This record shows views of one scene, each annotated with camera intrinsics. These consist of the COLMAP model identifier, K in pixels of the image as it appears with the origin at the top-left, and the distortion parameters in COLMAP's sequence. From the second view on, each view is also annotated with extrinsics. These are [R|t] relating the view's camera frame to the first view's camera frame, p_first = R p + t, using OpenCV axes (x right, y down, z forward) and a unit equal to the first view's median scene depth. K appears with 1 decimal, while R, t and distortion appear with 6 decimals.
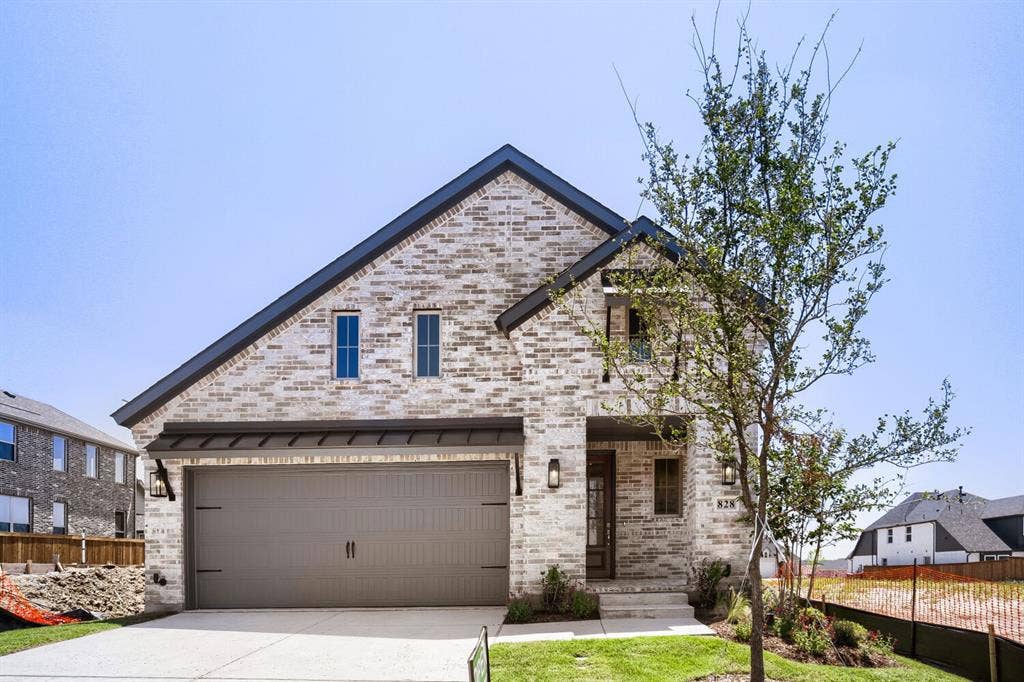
lens RADIAL K [[528.9, 0, 512.0], [0, 528.9, 353.1], [0, 0, 1]] dist [-0.008927, -0.000044]
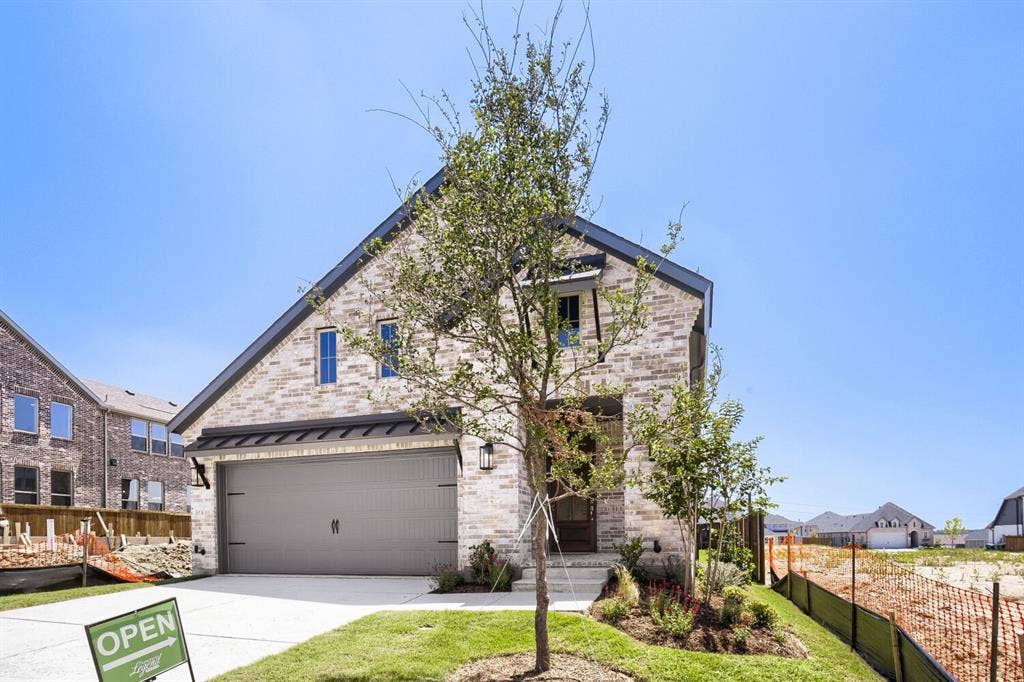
lens RADIAL K [[465.5, 0, 513.4], [0, 465.5, 347.6], [0, 0, 1]] dist [-0.009220, -0.000650]
pose [[0.966391, -0.095274, -0.238770, 0.364210], [0.094738, 0.995407, -0.013747, 0.020860], [0.238984, -0.009336, 0.970979, 0.075882]]
